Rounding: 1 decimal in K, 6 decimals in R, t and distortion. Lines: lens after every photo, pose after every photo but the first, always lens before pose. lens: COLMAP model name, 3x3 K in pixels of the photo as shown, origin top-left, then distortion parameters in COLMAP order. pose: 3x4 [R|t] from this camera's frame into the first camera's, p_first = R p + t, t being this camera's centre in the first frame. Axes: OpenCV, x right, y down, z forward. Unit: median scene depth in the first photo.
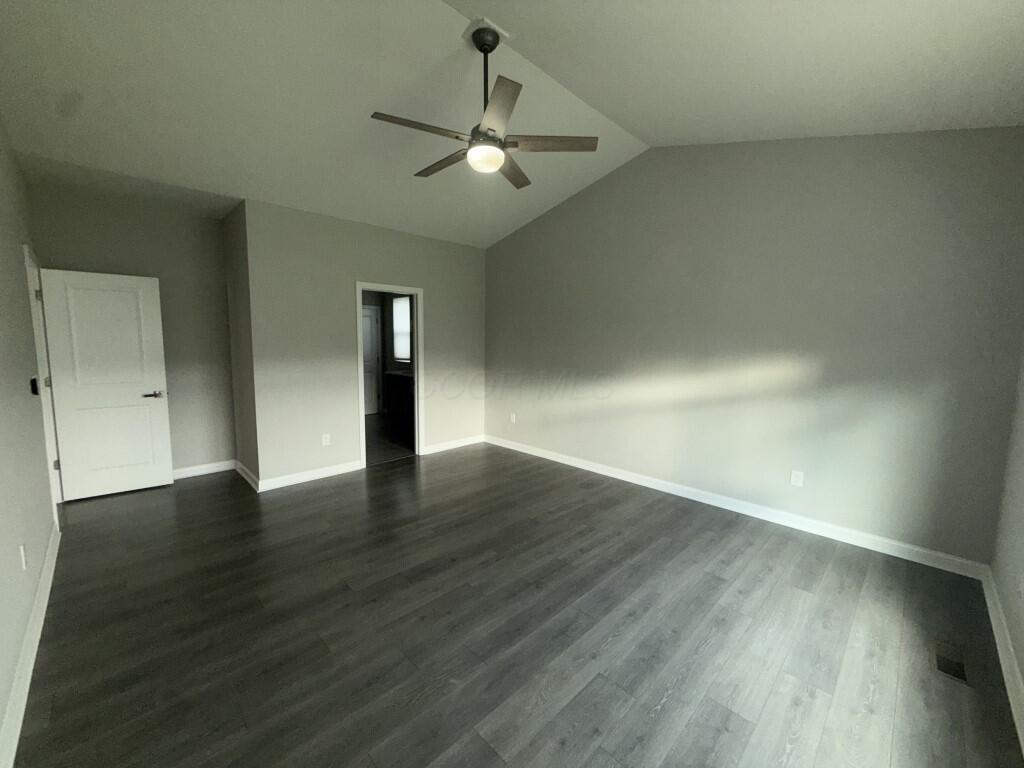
lens RADIAL K [[407.4, 0, 512.0], [0, 407.4, 384.0], [0, 0, 1]] dist [0.001841, 0.000104]
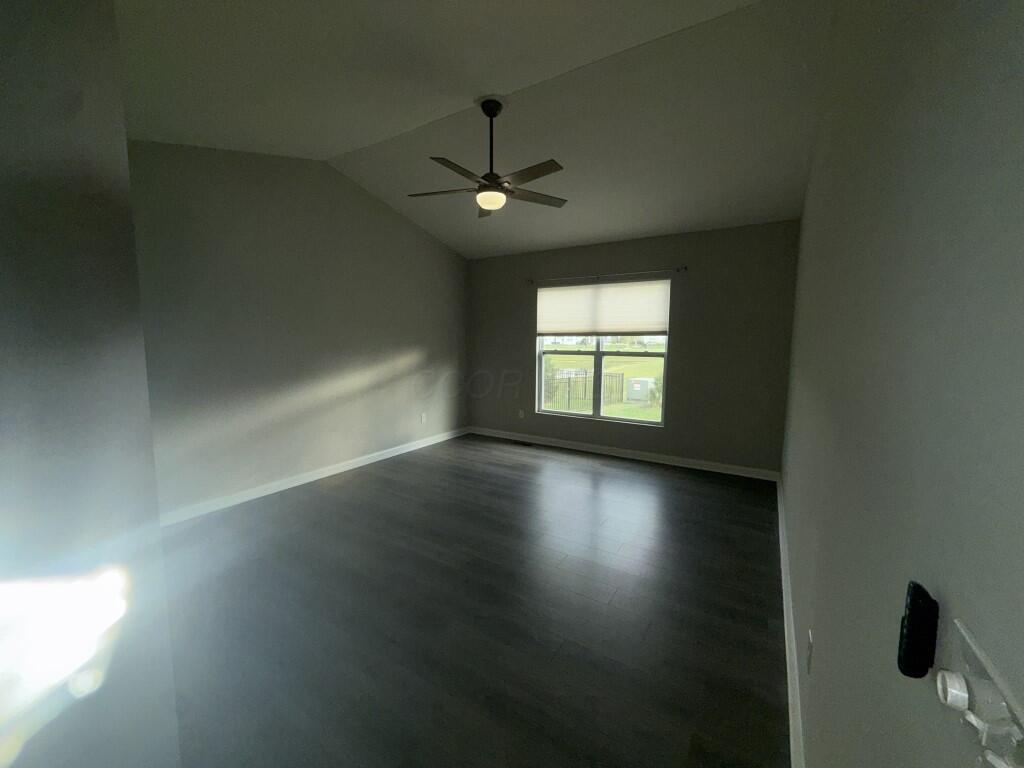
lens RADIAL K [[407.4, 0, 512.0], [0, 407.4, 384.0], [0, 0, 1]] dist [0.001841, 0.000104]
pose [[-0.221558, -0.120959, 0.967616, -1.058787], [0.096453, 0.984693, 0.145178, -0.128688], [-0.970365, 0.125495, -0.206500, 0.977531]]
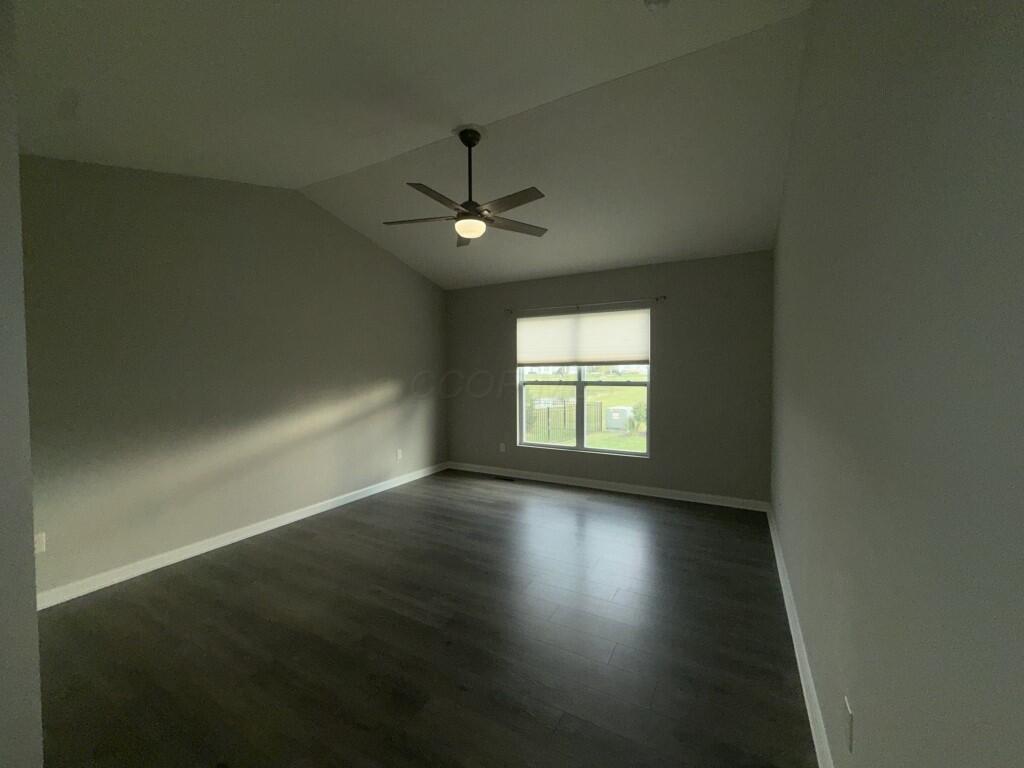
lens RADIAL K [[407.4, 0, 512.0], [0, 407.4, 384.0], [0, 0, 1]] dist [0.001841, 0.000104]
pose [[-0.277694, -0.045130, 0.959609, -1.001895], [0.106615, 0.991278, 0.077472, -0.129320], [-0.954735, 0.123823, -0.270461, 0.977950]]
